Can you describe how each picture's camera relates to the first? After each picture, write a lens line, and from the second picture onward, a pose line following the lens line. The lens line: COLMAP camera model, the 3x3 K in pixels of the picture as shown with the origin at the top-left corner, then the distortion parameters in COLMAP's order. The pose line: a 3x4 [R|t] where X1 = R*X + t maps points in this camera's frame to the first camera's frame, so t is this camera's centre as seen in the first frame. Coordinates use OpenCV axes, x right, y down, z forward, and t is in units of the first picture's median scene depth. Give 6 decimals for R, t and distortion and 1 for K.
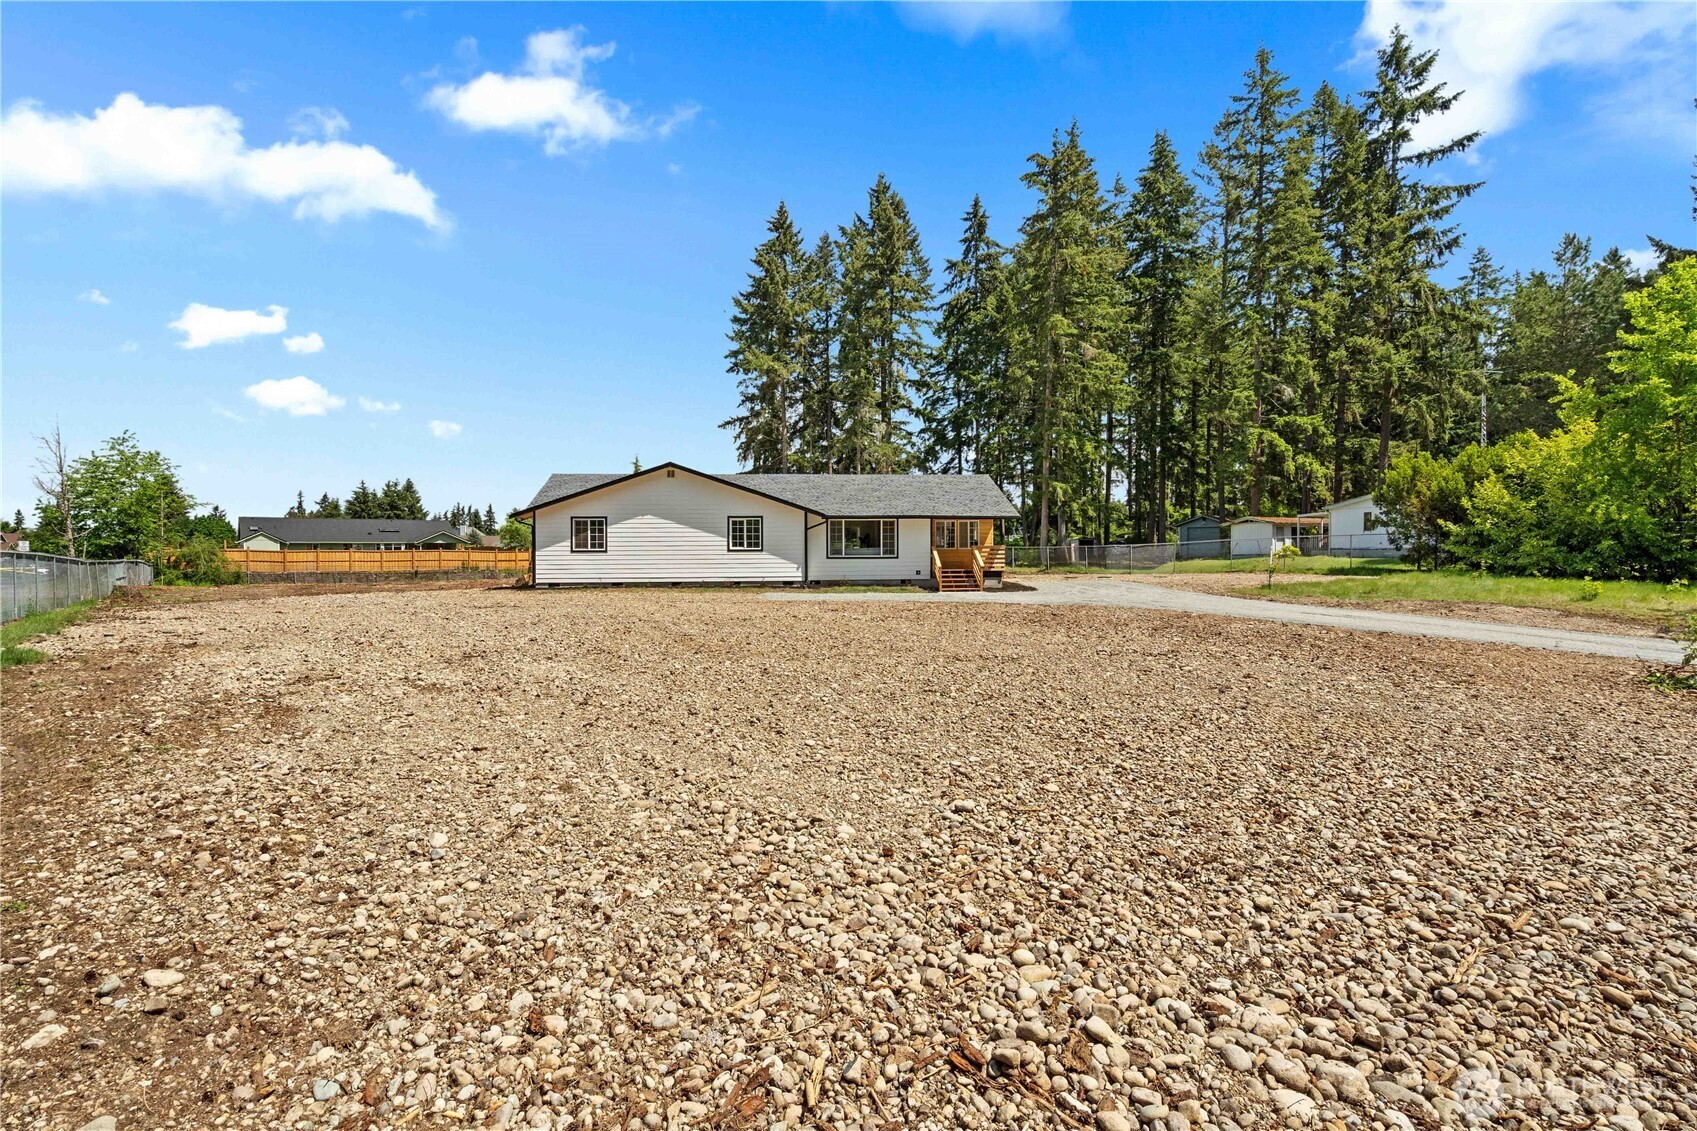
lens RADIAL K [[814.4, 0, 836.0], [0, 814.4, 571.0], [0, 0, 1]] dist [-0.002858, 0.000450]
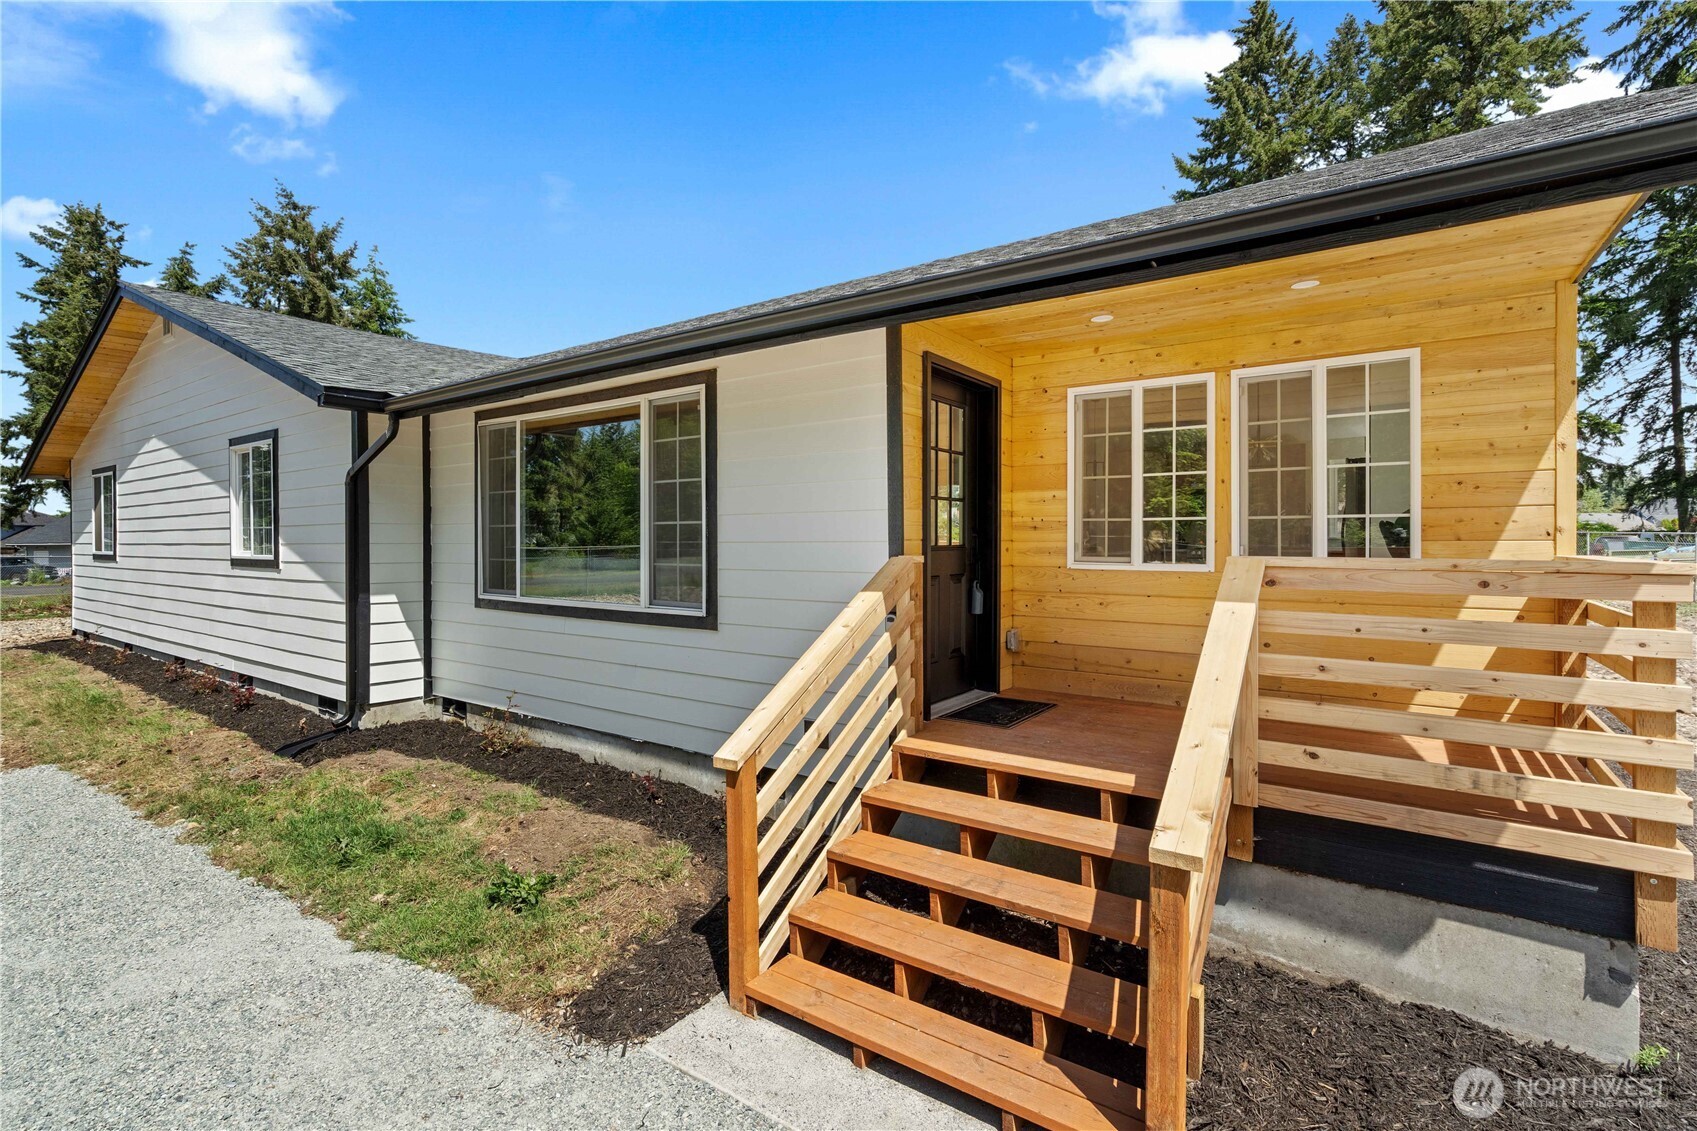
lens RADIAL K [[790.2, 0, 827.9], [0, 790.2, 546.1], [0, 0, 1]] dist [-0.003516, -0.000379]
pose [[0.769805, 0.007516, -0.638235, 0.198733], [-0.016192, 0.999839, -0.007756, -0.031768], [0.638074, 0.016305, 0.769802, 0.915763]]
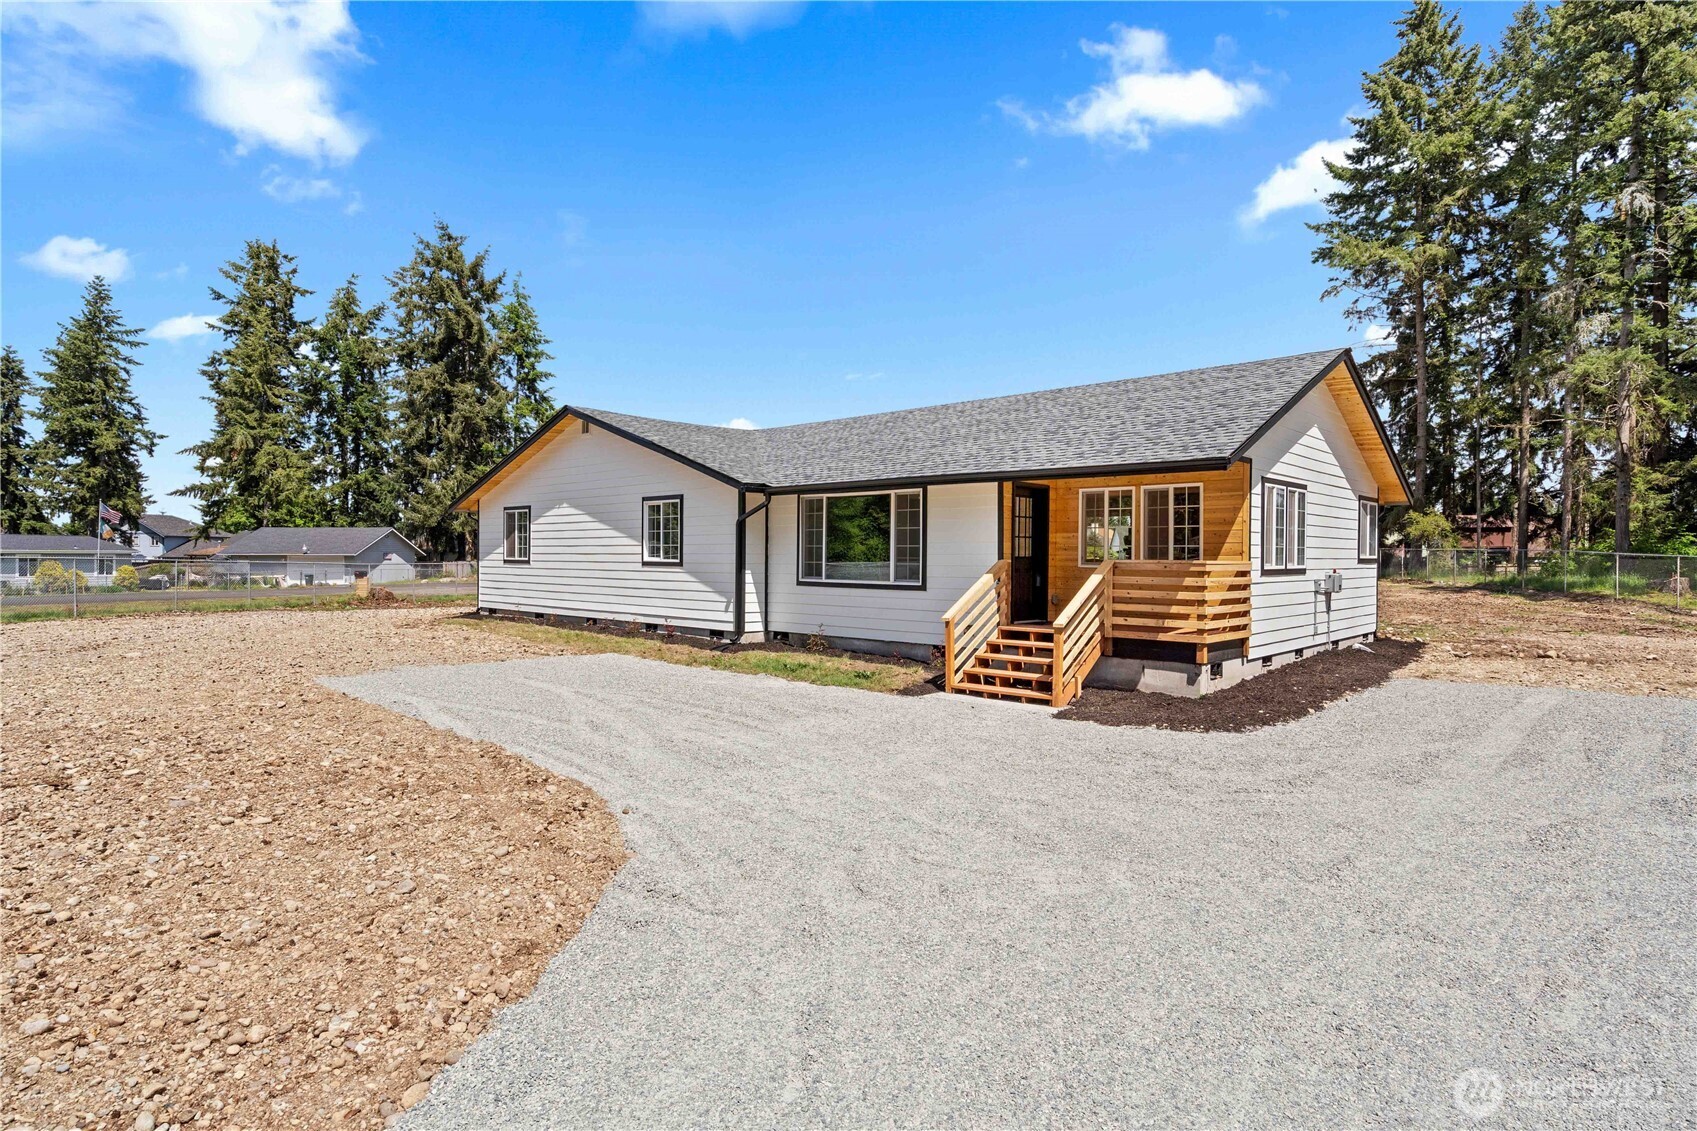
lens RADIAL K [[891.4, 0, 828.8], [0, 891.4, 566.8], [0, 0, 1]] dist [-0.000111, -0.000088]
pose [[0.676389, 0.017477, -0.736337, 0.366036], [-0.027690, 0.999615, -0.001710, -0.025306], [0.736024, 0.021546, 0.676613, 0.696996]]
